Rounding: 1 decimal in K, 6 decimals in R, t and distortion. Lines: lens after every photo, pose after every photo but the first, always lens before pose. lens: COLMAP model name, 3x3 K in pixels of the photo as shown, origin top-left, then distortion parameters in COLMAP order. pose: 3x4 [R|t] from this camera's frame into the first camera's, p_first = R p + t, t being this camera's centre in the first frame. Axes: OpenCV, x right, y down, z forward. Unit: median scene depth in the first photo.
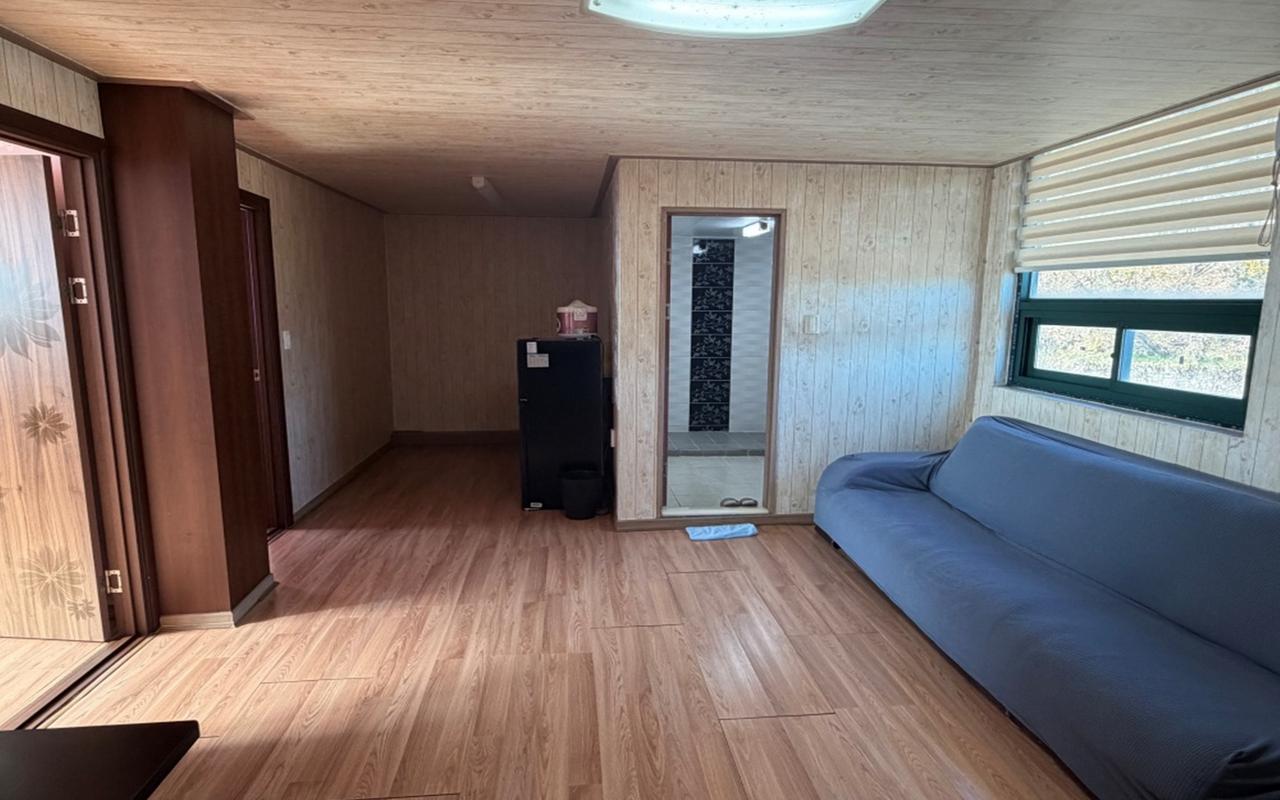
lens RADIAL K [[711.2, 0, 640.0], [0, 711.2, 400.0], [0, 0, 1]] dist [-0.000595, -0.000026]
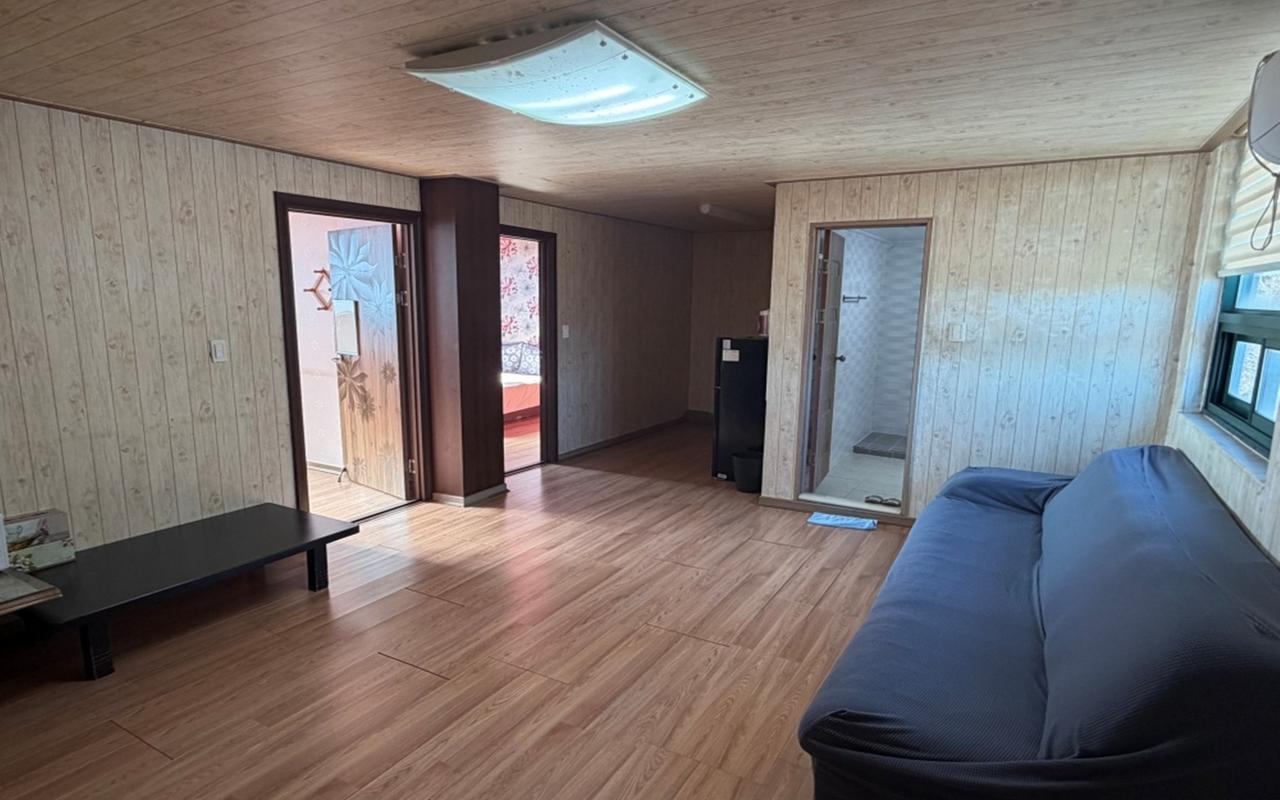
lens RADIAL K [[693.0, 0, 640.0], [0, 693.0, 400.0], [0, 0, 1]] dist [-0.002702, -0.000241]
pose [[0.811411, 0.087343, -0.577912, 0.456643], [-0.086854, 0.995812, 0.028557, -0.001334], [0.577986, 0.027023, 0.815599, -0.040174]]
